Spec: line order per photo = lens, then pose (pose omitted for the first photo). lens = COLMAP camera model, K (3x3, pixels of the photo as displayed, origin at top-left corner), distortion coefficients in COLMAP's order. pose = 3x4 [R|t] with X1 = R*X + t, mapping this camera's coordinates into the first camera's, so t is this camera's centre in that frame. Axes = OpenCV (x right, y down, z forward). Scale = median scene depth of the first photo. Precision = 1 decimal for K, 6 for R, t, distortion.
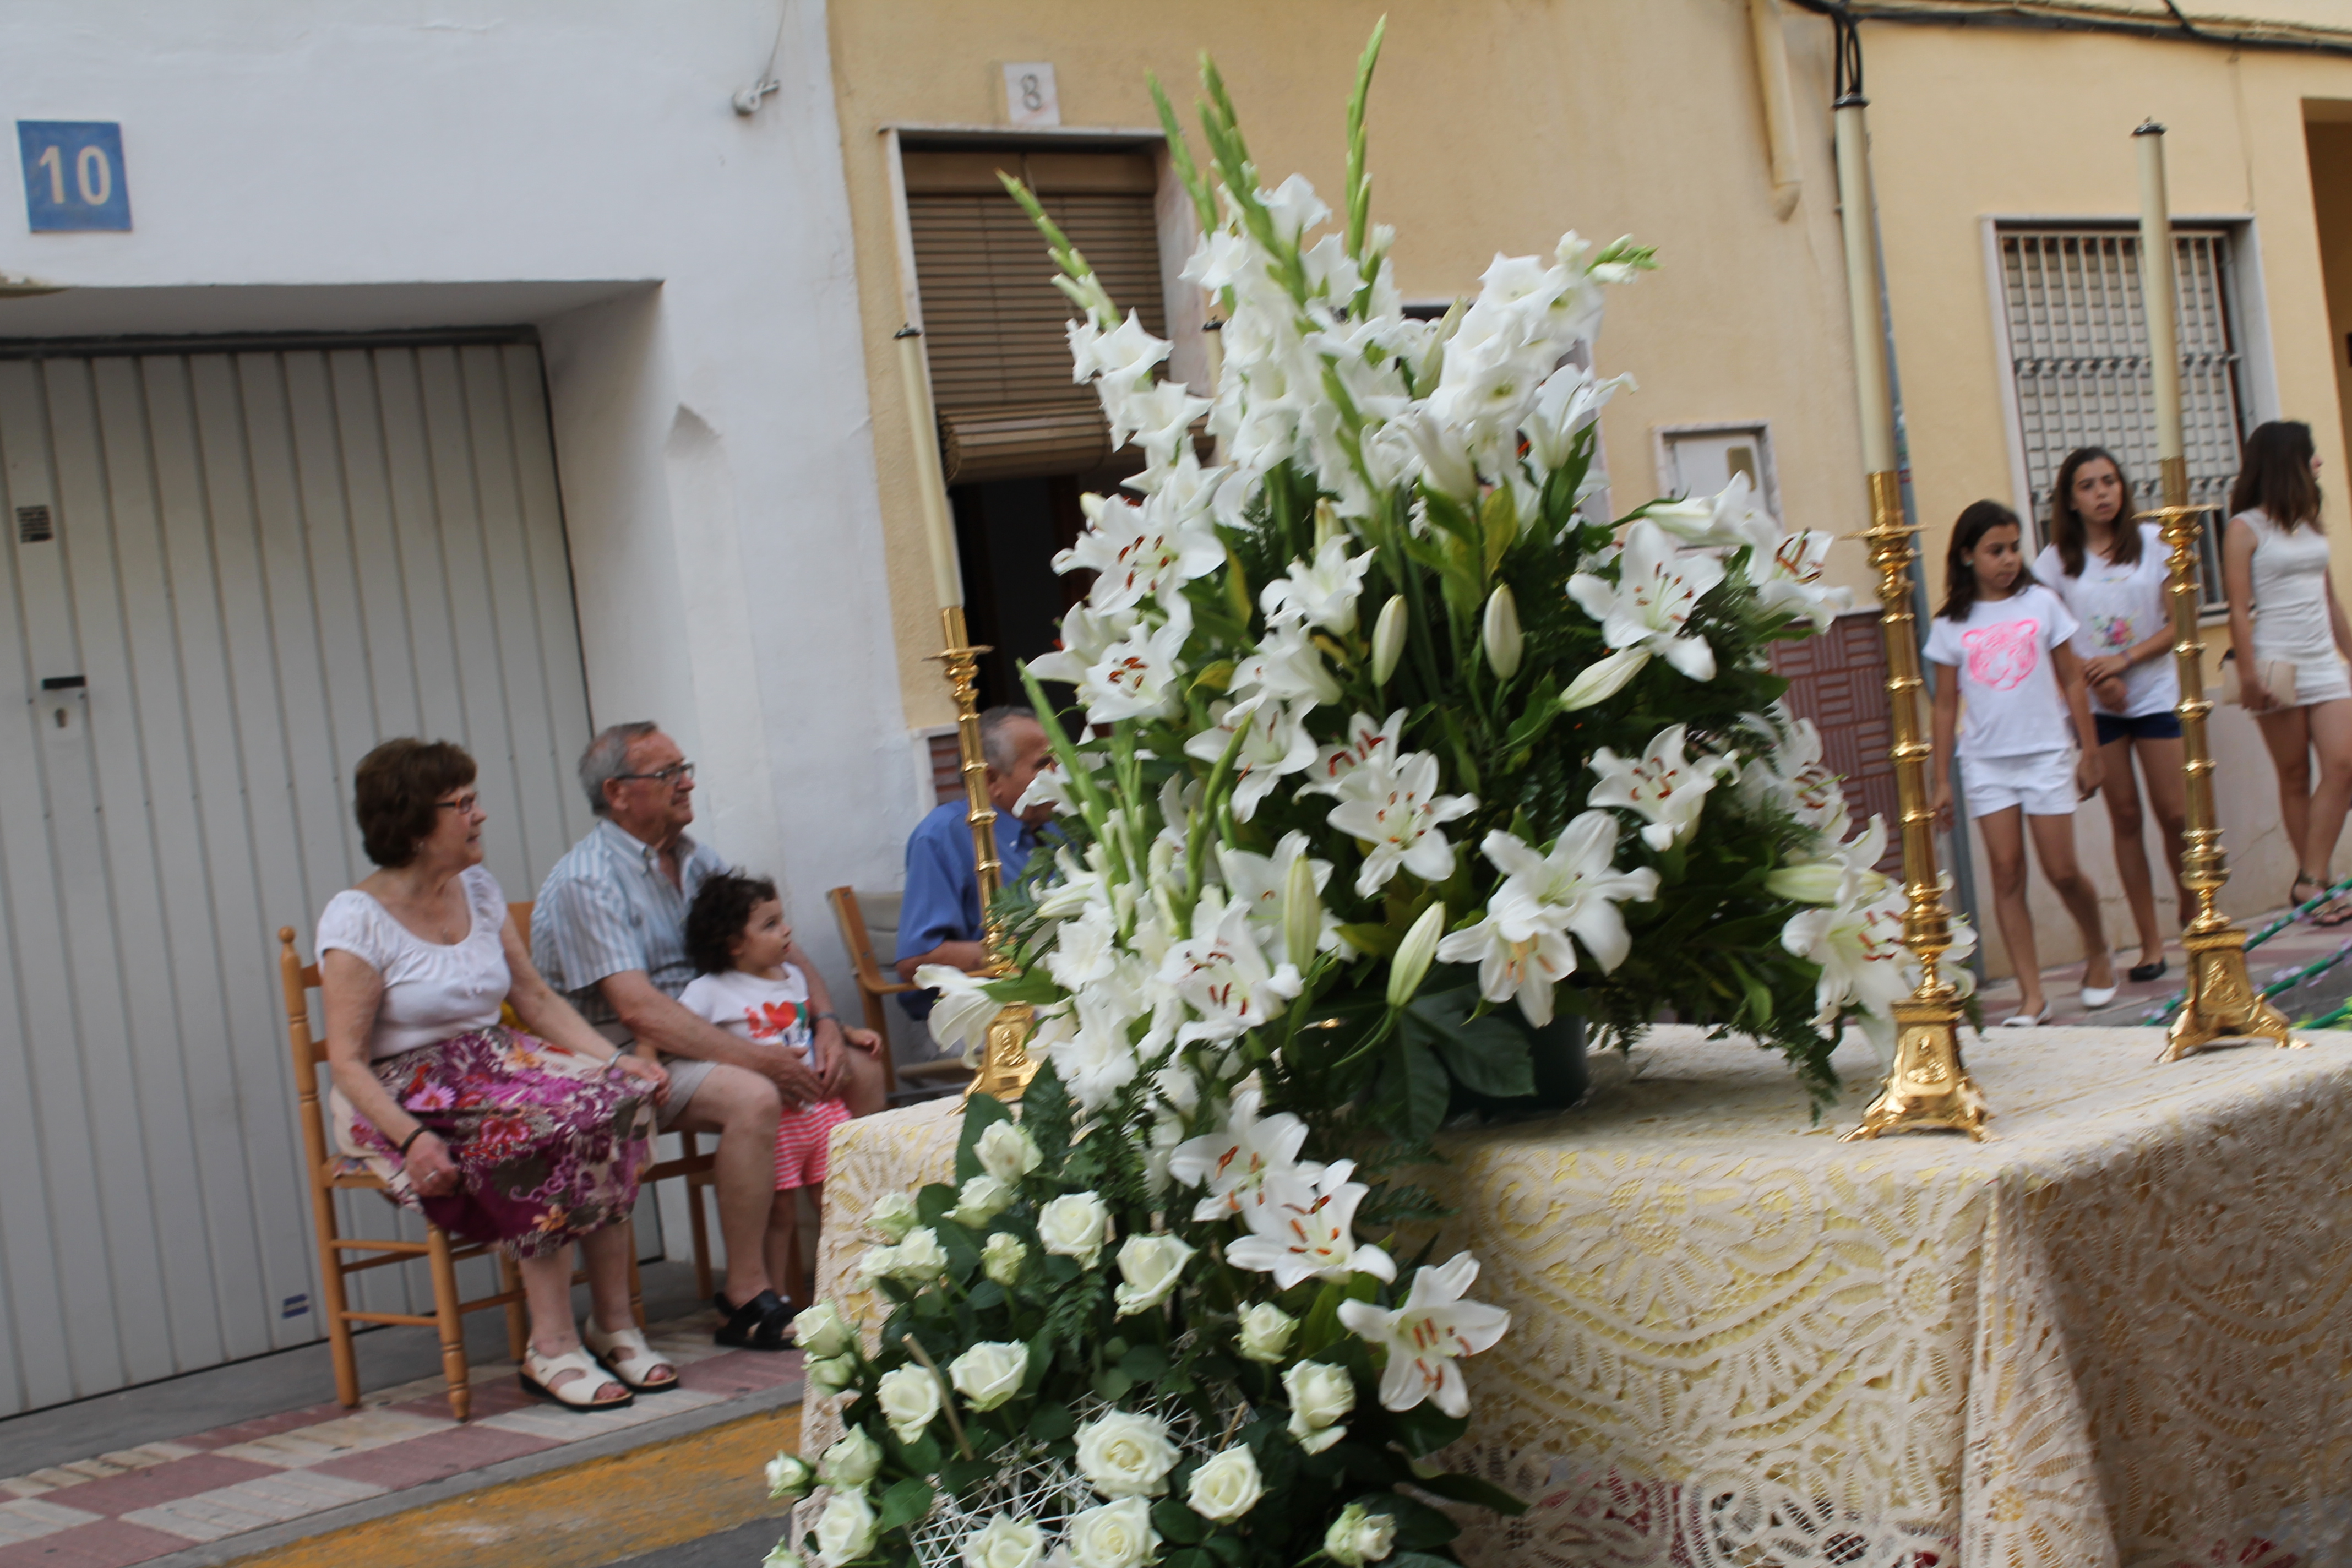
lens RADIAL K [[3266.1, 0, 1176.0], [0, 3266.1, 784.0], [0, 0, 1]] dist [-0.051152, 0.051366]
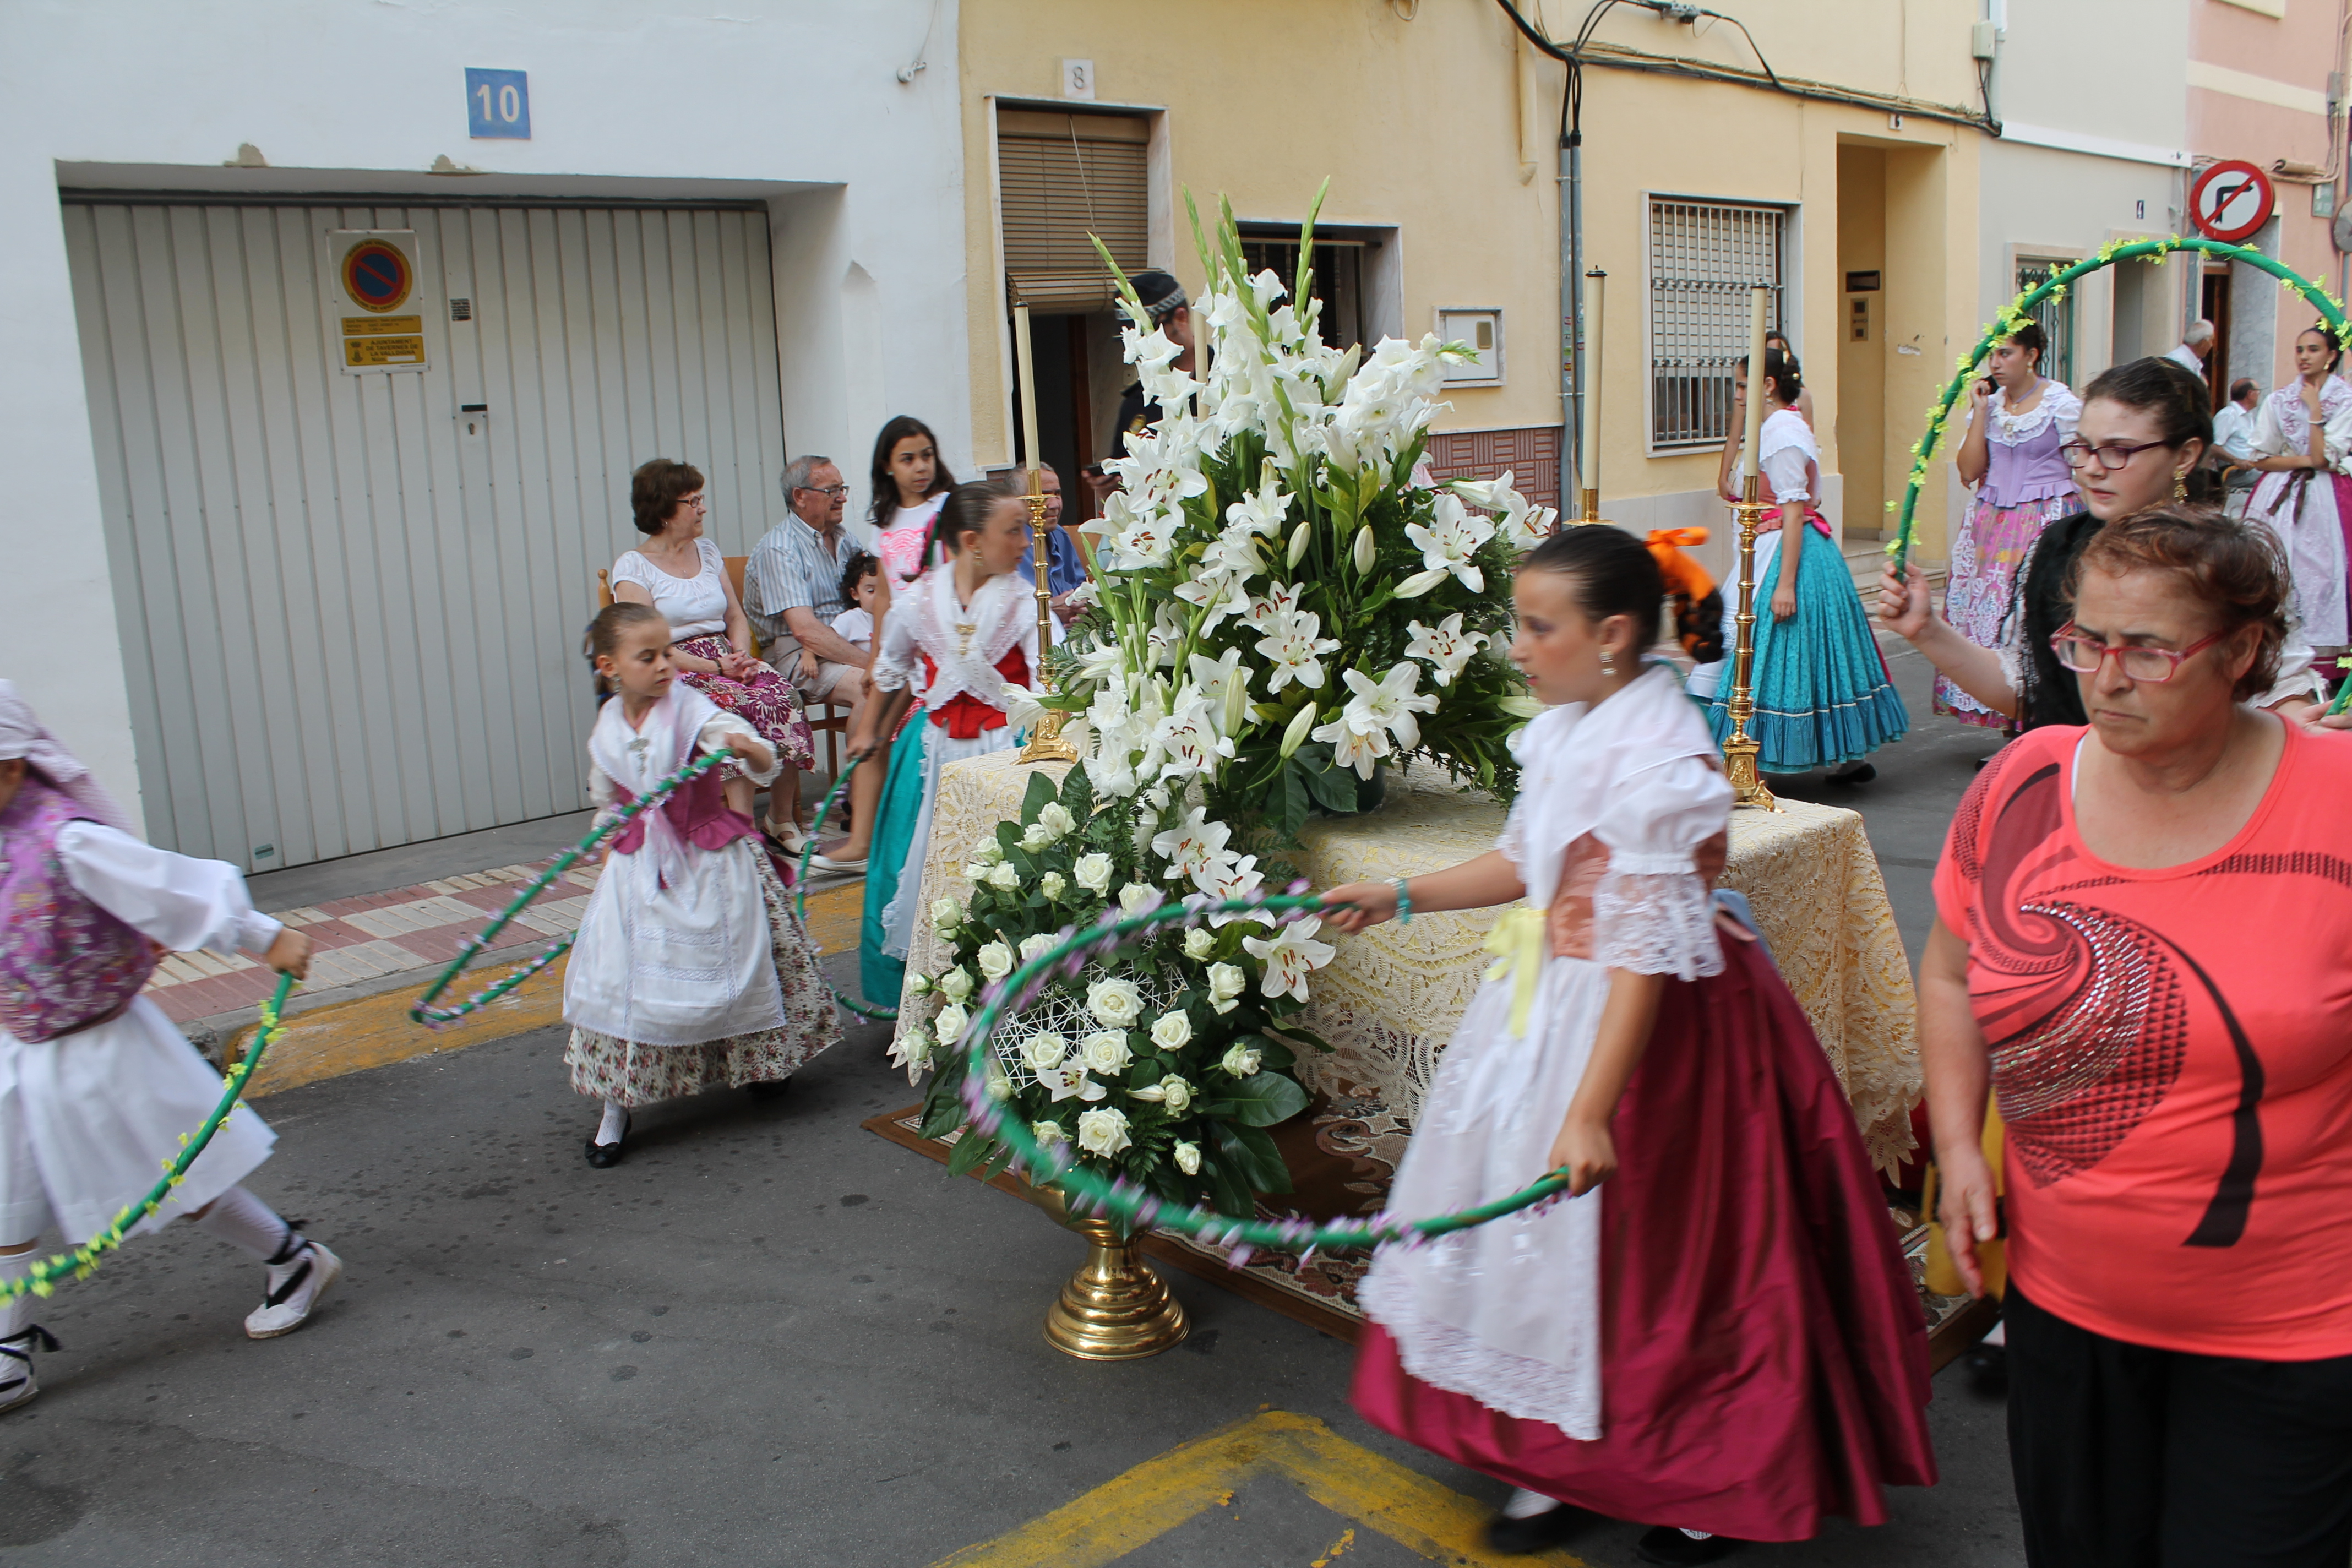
lens RADIAL K [[1990.2, 0, 1176.0], [0, 1990.2, 784.0], [0, 0, 1]] dist [-0.166568, 0.148625]
pose [[0.995844, 0.077946, 0.047103, -0.038994], [-0.084802, 0.982218, 0.167501, -0.090353], [-0.033210, -0.170799, 0.984746, -0.054330]]
